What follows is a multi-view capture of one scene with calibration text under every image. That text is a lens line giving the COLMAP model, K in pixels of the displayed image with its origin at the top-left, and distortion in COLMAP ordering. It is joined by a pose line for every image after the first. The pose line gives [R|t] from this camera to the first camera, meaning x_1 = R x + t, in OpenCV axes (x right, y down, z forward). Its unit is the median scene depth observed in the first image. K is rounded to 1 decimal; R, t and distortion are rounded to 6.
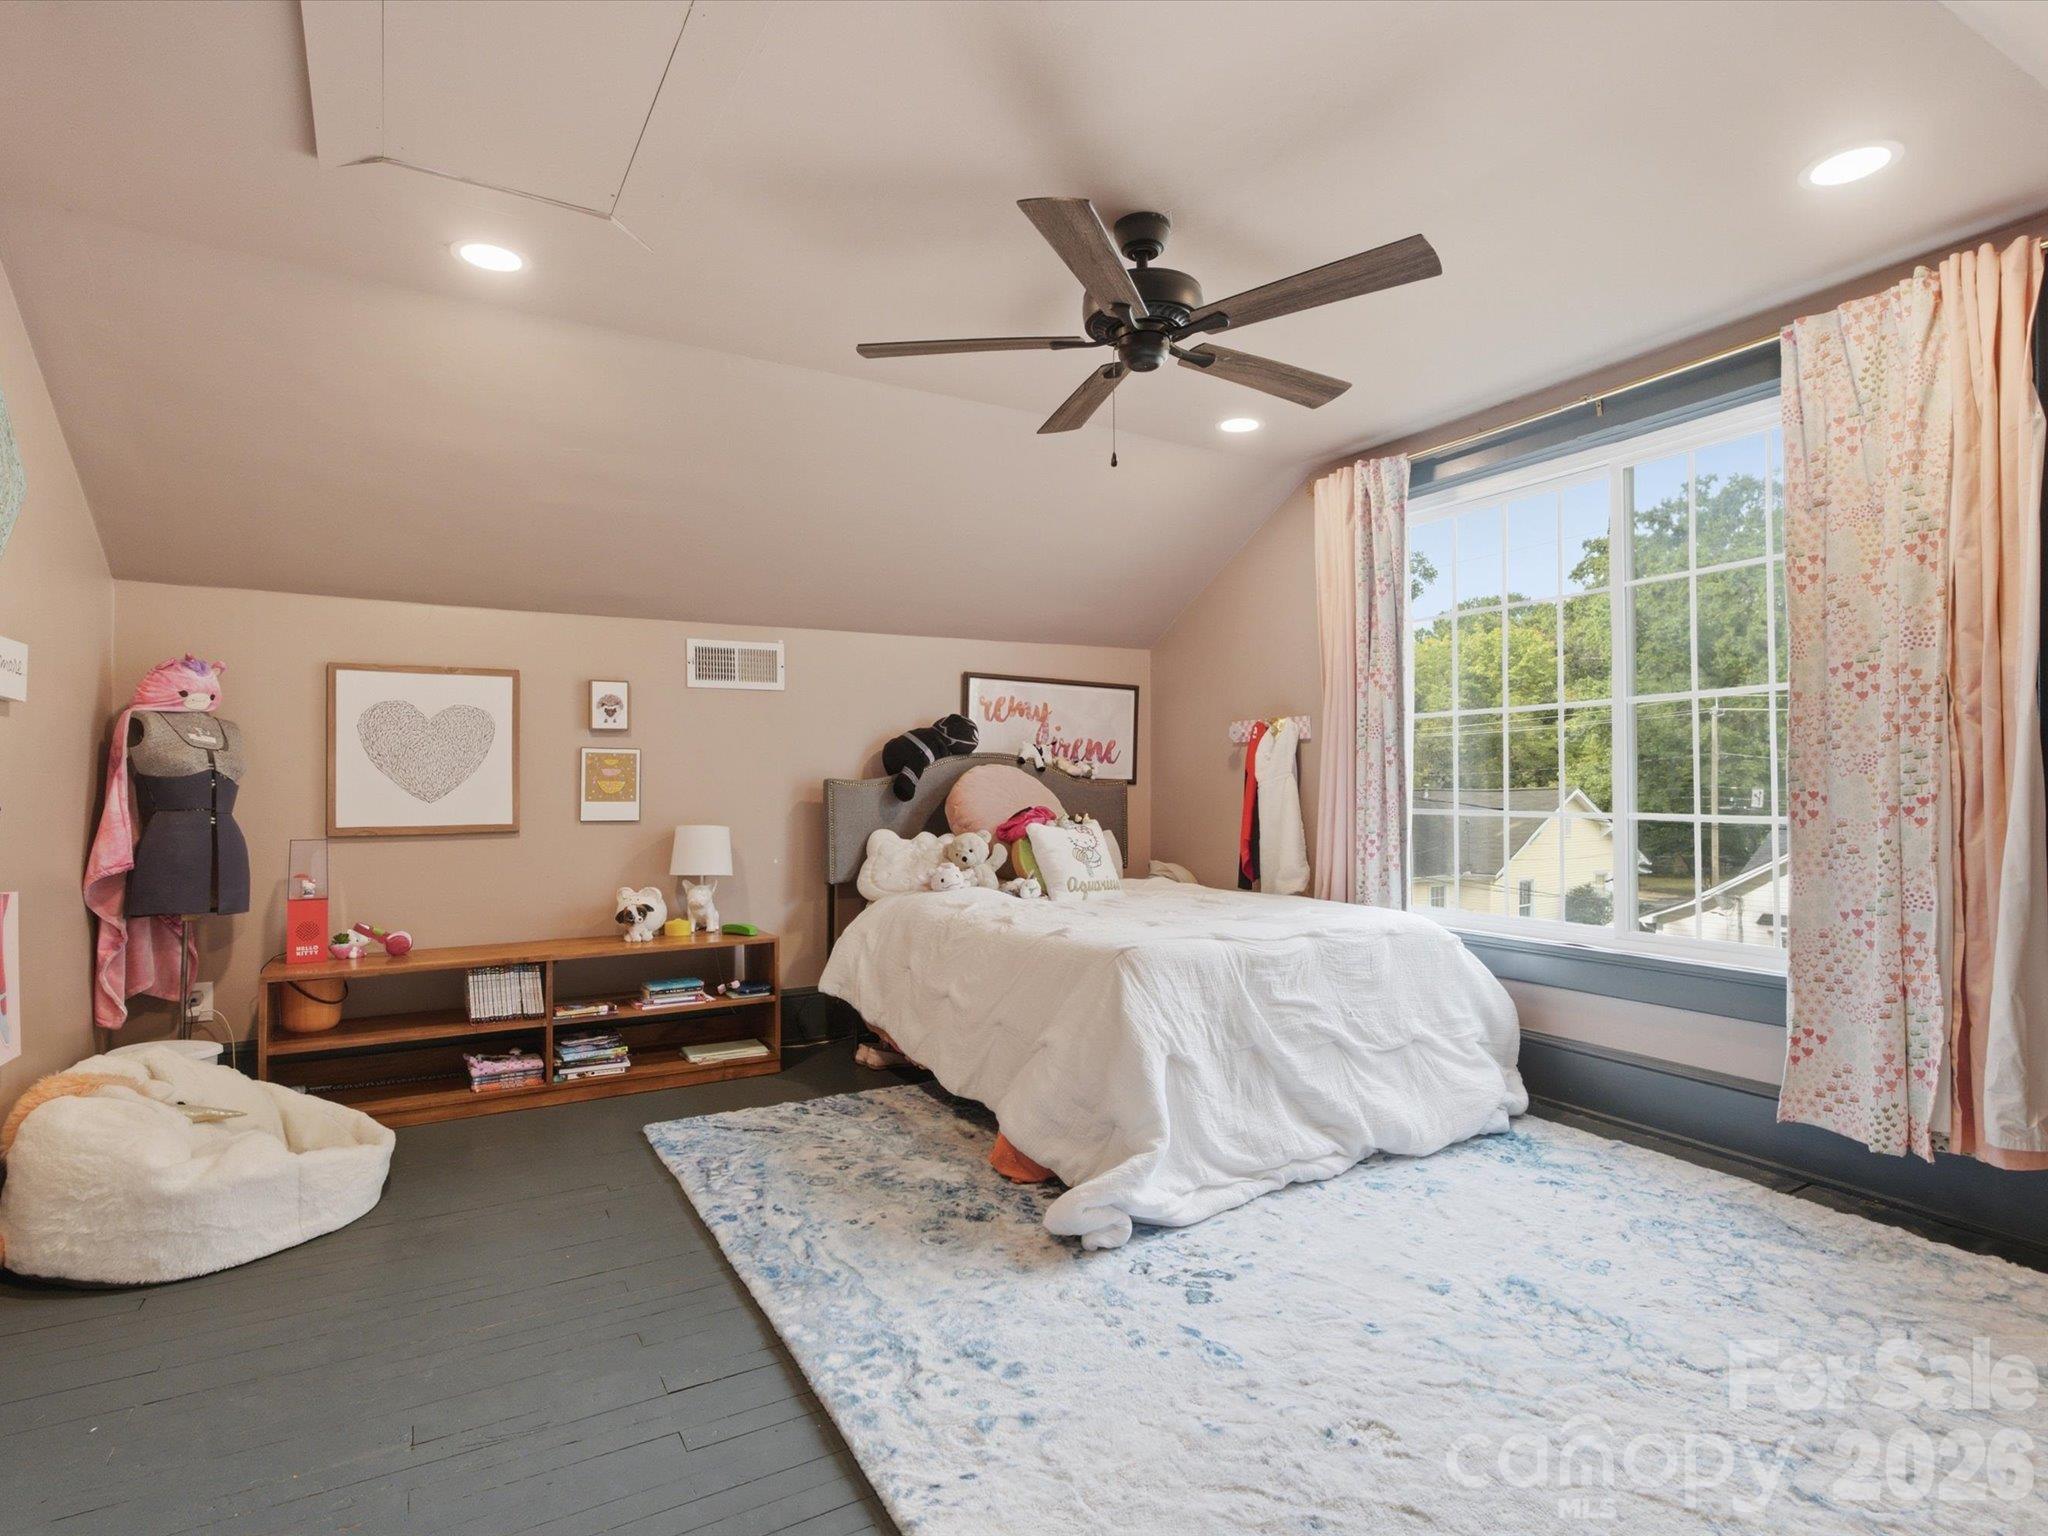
lens RADIAL K [[1076.1, 0, 1032.7], [0, 1076.1, 764.0], [0, 0, 1]] dist [-0.016097, 0.005127]
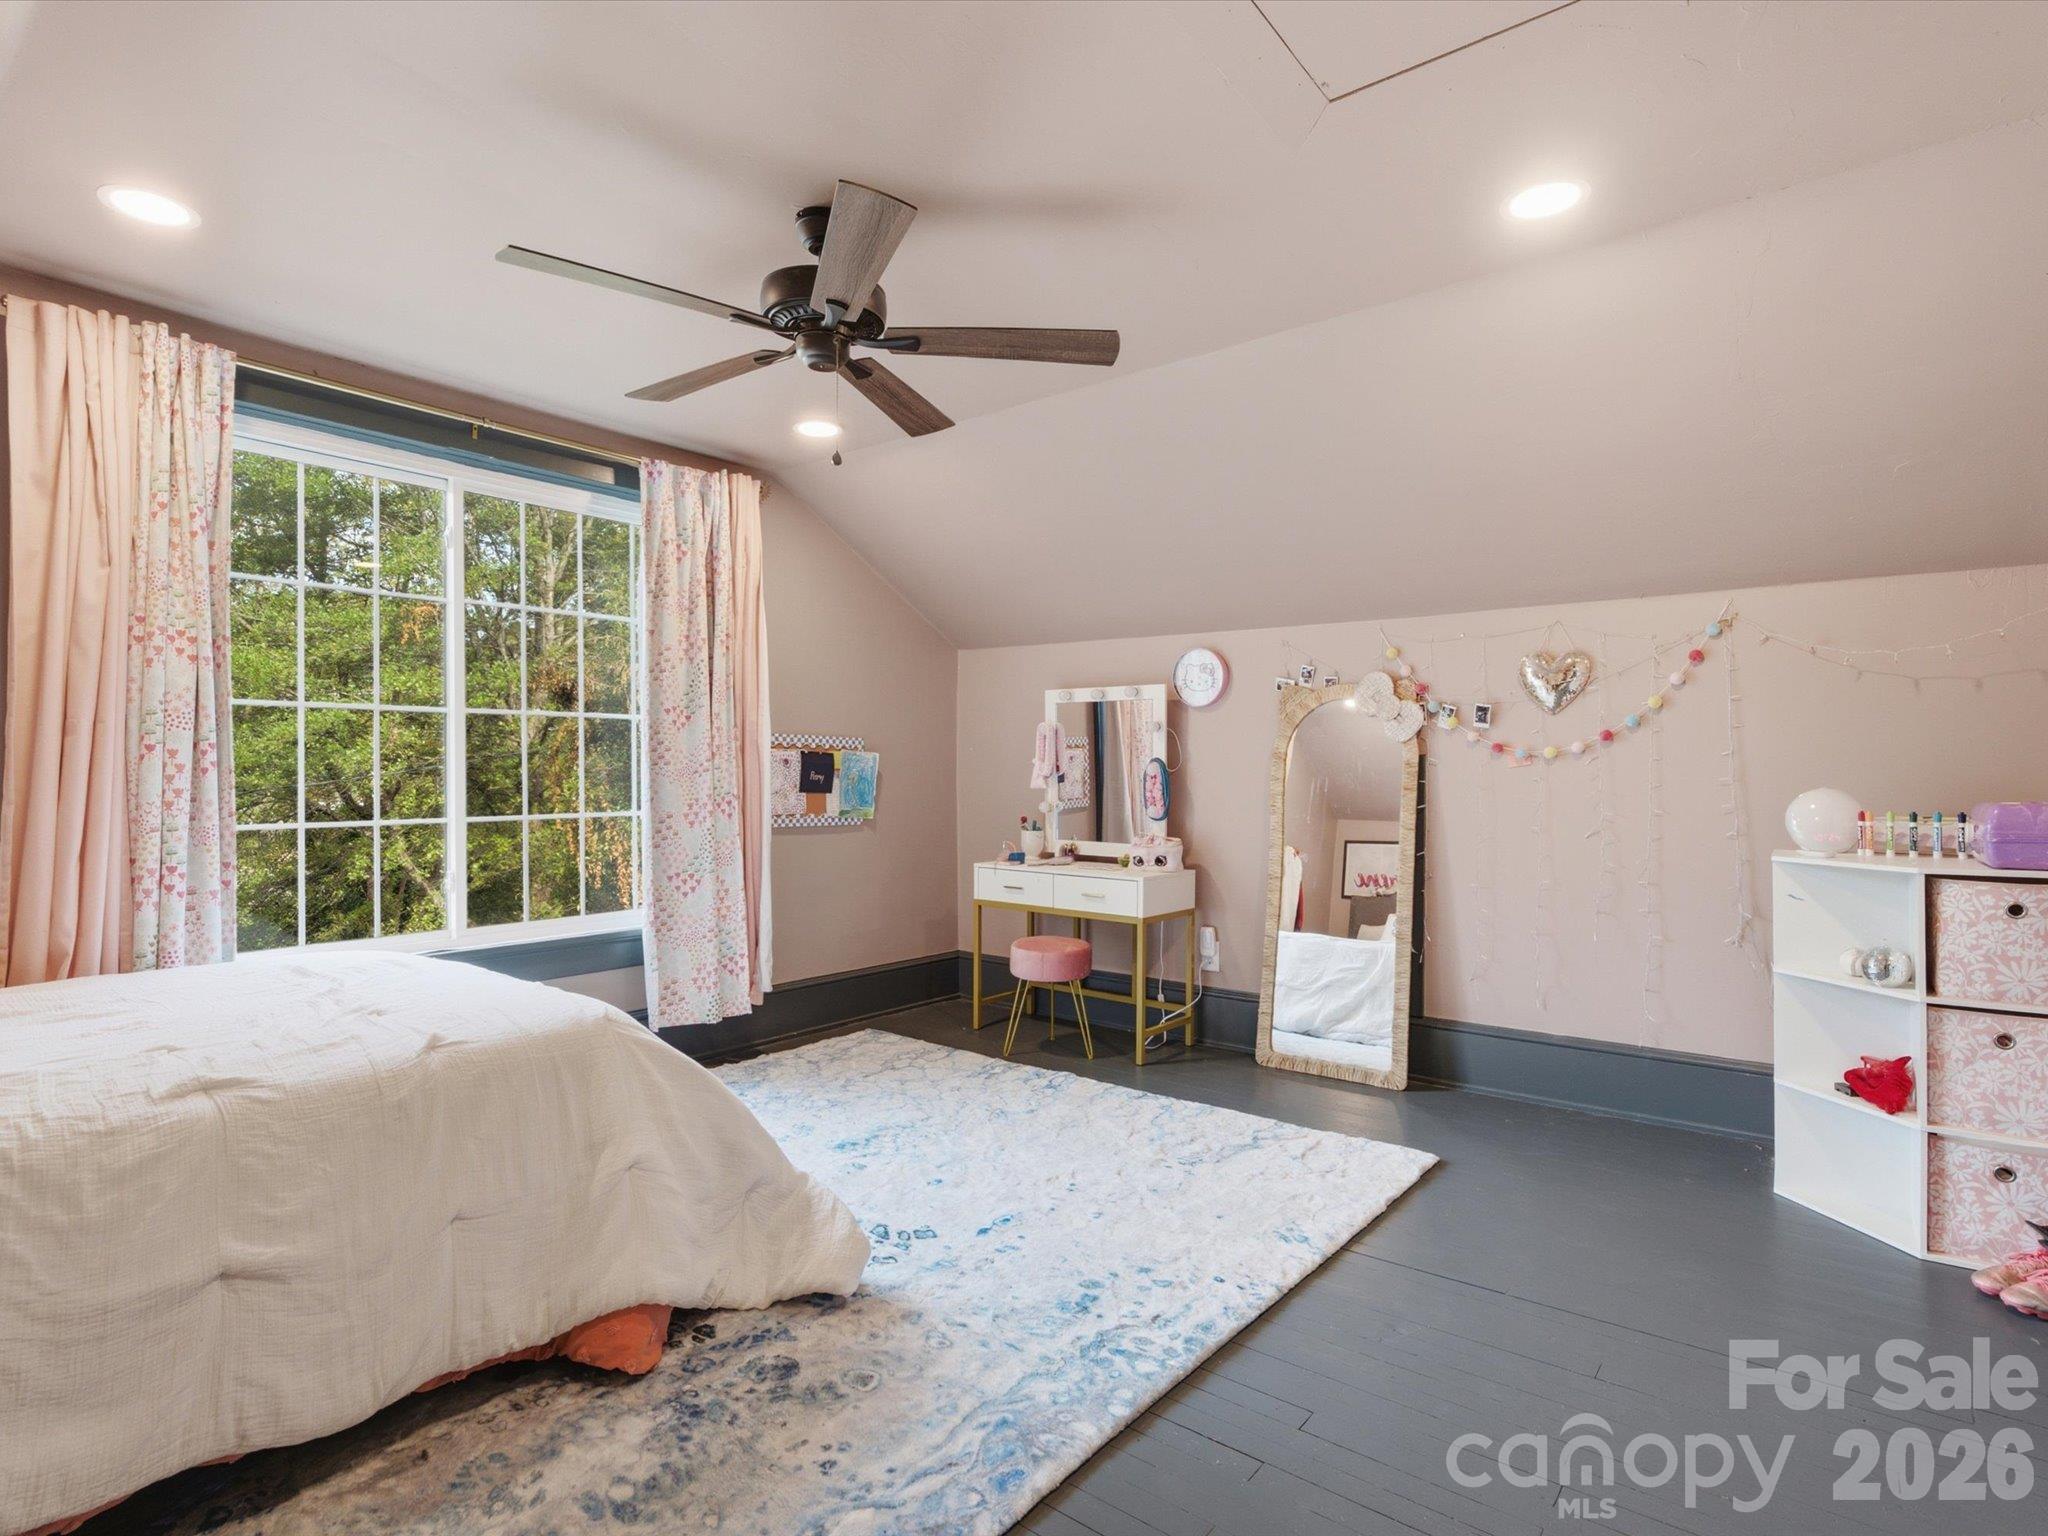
lens RADIAL K [[1076.1, 0, 1031.9], [0, 1076.1, 778.3], [0, 0, 1]] dist [-0.016097, 0.005127]
pose [[-0.377023, -0.004148, 0.926195, -0.952169], [-0.019131, 0.999812, -0.003310, -0.000555], [-0.926006, -0.018967, -0.377031, 1.309958]]
